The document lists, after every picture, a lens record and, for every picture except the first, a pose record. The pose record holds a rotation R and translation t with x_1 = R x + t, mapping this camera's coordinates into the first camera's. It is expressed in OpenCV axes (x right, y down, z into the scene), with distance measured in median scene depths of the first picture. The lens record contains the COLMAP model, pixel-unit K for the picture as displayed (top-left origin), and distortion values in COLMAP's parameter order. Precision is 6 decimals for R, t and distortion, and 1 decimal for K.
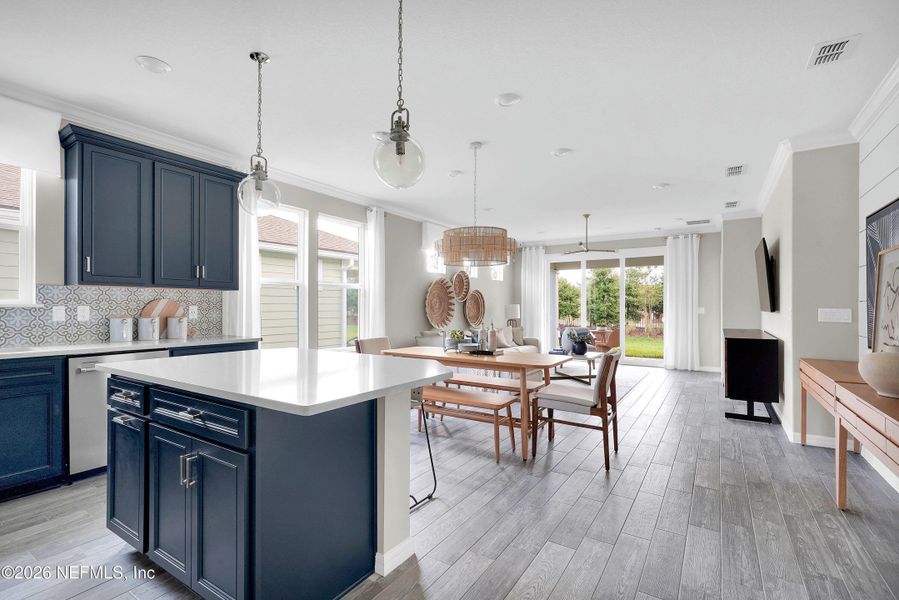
lens RADIAL K [[416.0, 0, 445.2], [0, 416.0, 305.1], [0, 0, 1]] dist [-0.013578, 0.000200]
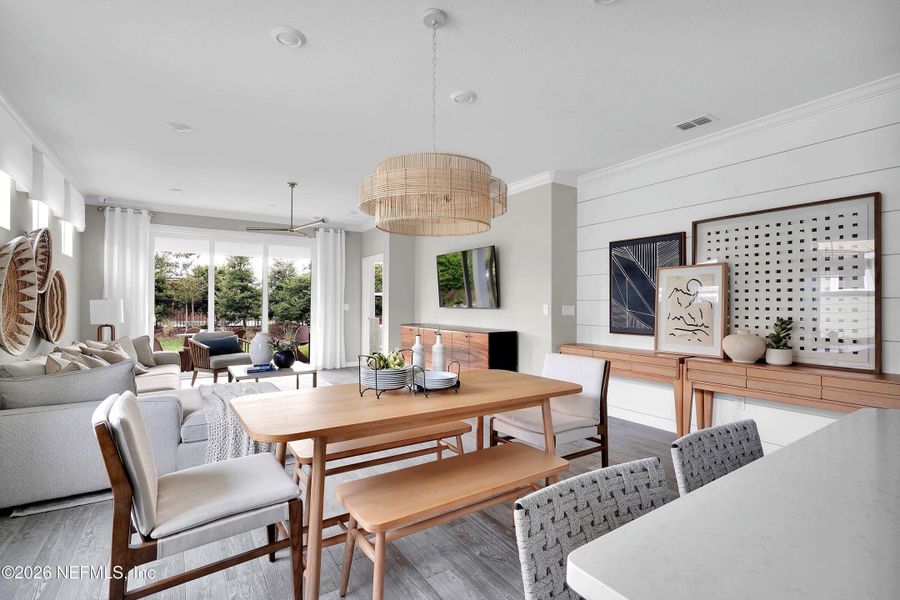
lens RADIAL K [[416.5, 0, 447.3], [0, 416.5, 298.1], [0, 0, 1]] dist [-0.013578, 0.000200]
pose [[0.399696, 0.011608, 0.916574, -0.203522], [-0.006929, 0.999930, -0.009642, -0.000642], [-0.916622, -0.002497, 0.399748, 0.358135]]
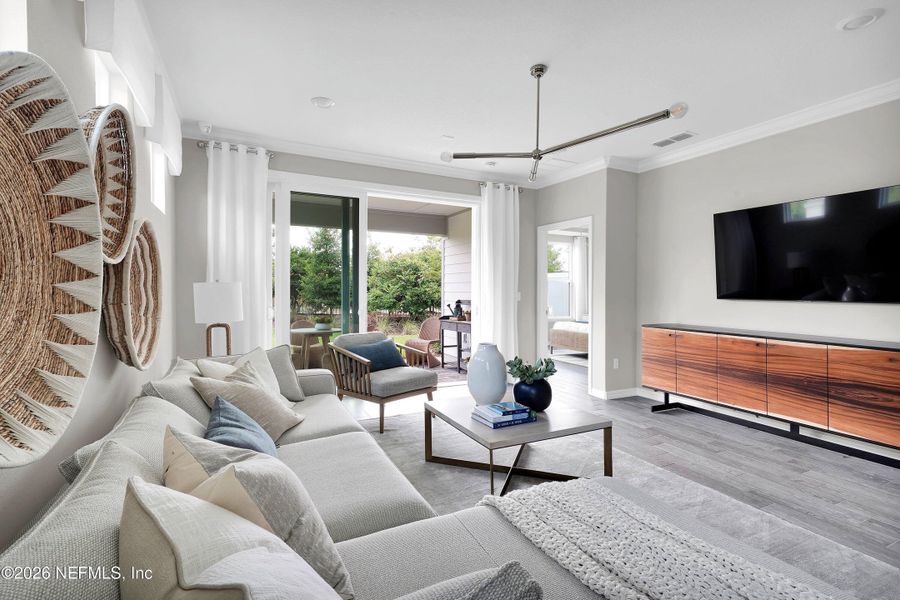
lens RADIAL K [[416.5, 0, 451.4], [0, 416.5, 296.8], [0, 0, 1]] dist [-0.013578, 0.000200]
pose [[0.499044, -0.010004, 0.866519, -0.055129], [-0.013386, 0.999725, 0.019251, 0.002233], [-0.866473, -0.021206, 0.498773, 0.717698]]
